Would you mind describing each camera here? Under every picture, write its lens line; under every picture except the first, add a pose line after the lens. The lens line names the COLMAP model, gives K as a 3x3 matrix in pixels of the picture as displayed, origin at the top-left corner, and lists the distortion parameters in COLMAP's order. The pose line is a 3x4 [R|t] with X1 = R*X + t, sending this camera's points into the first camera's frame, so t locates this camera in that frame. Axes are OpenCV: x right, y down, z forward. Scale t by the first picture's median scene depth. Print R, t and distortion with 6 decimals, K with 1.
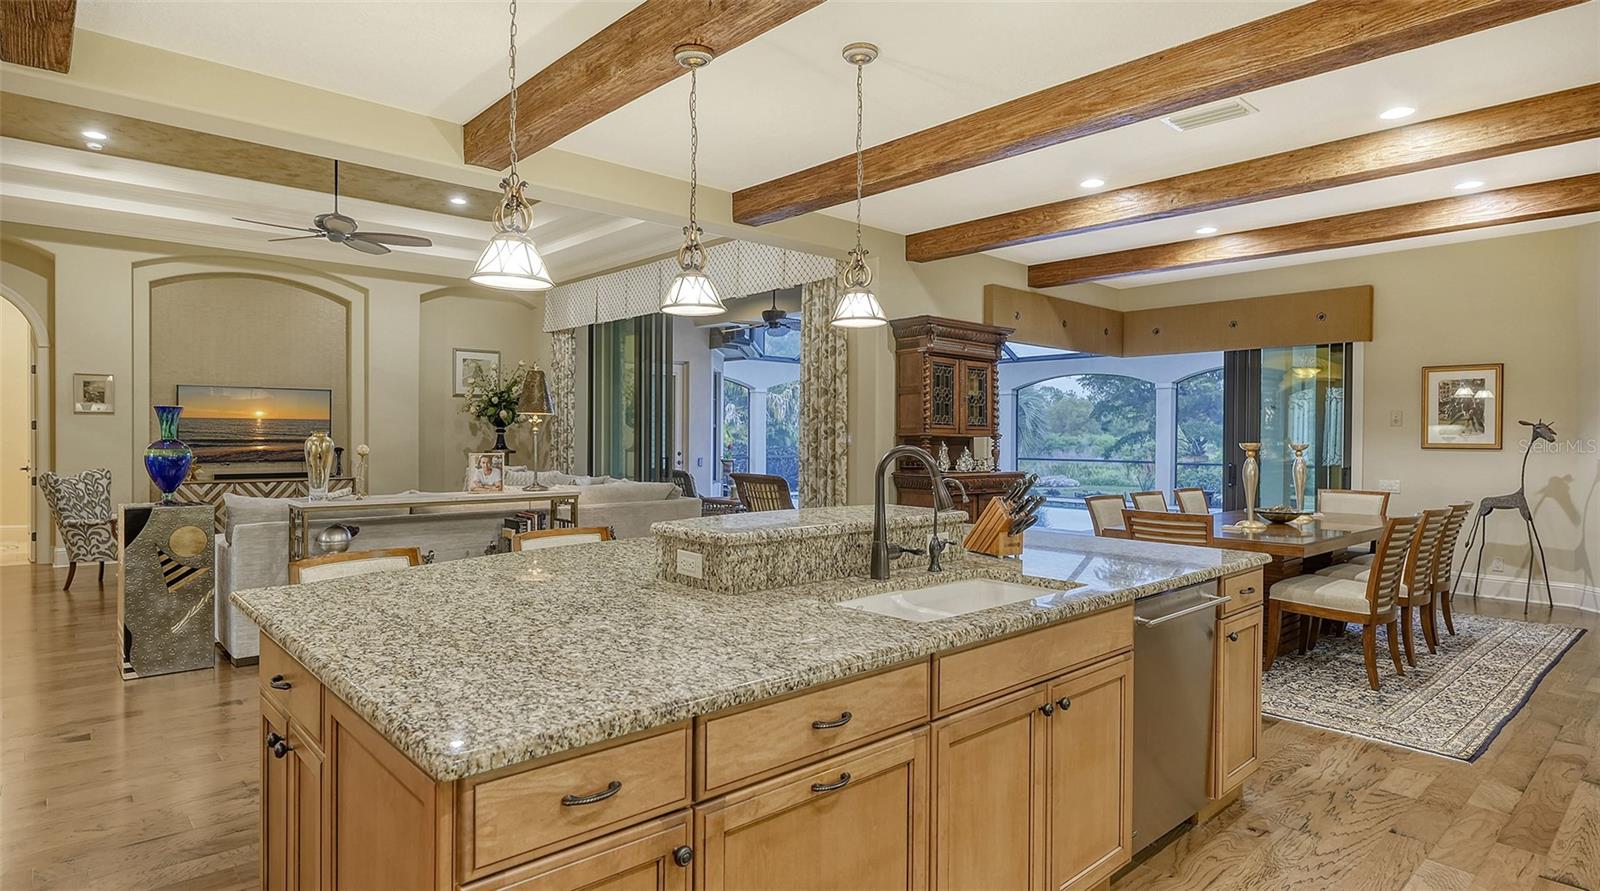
lens RADIAL K [[815.4, 0, 800.0], [0, 815.4, 445.5], [0, 0, 1]] dist [-0.021787, -0.000159]
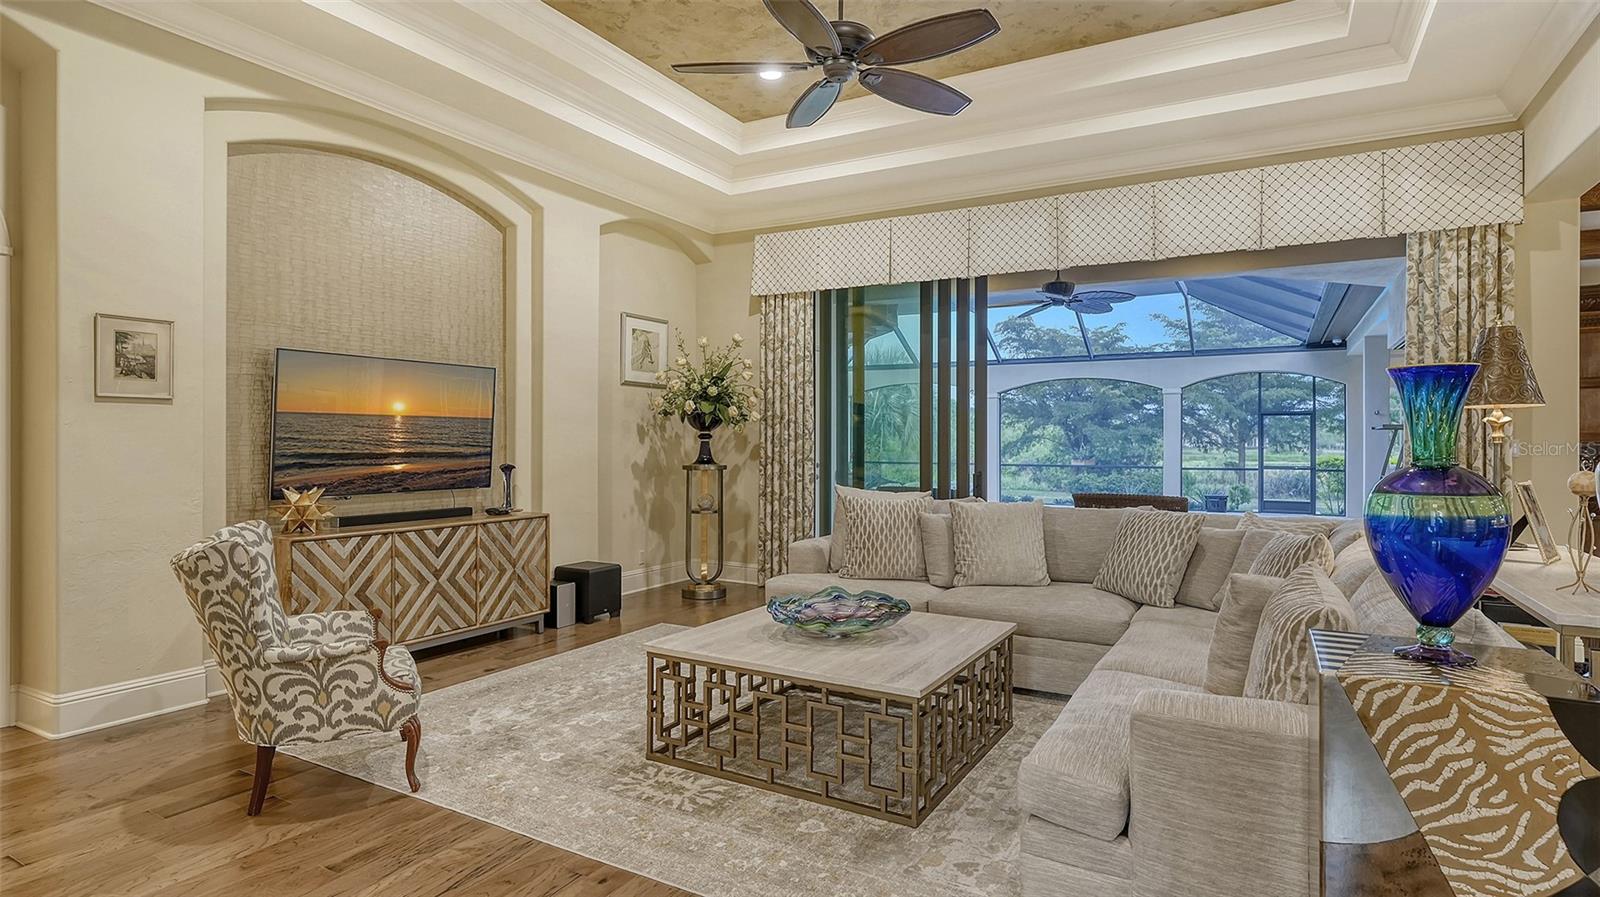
lens RADIAL K [[830.7, 0, 800.0], [0, 830.7, 448.5], [0, 0, 1]] dist [-0.000937, -0.000129]
pose [[0.961574, -0.005148, 0.274499, -0.581014], [0.005607, 0.999984, -0.000889, -0.008461], [-0.274490, 0.002394, 0.961587, 0.380363]]
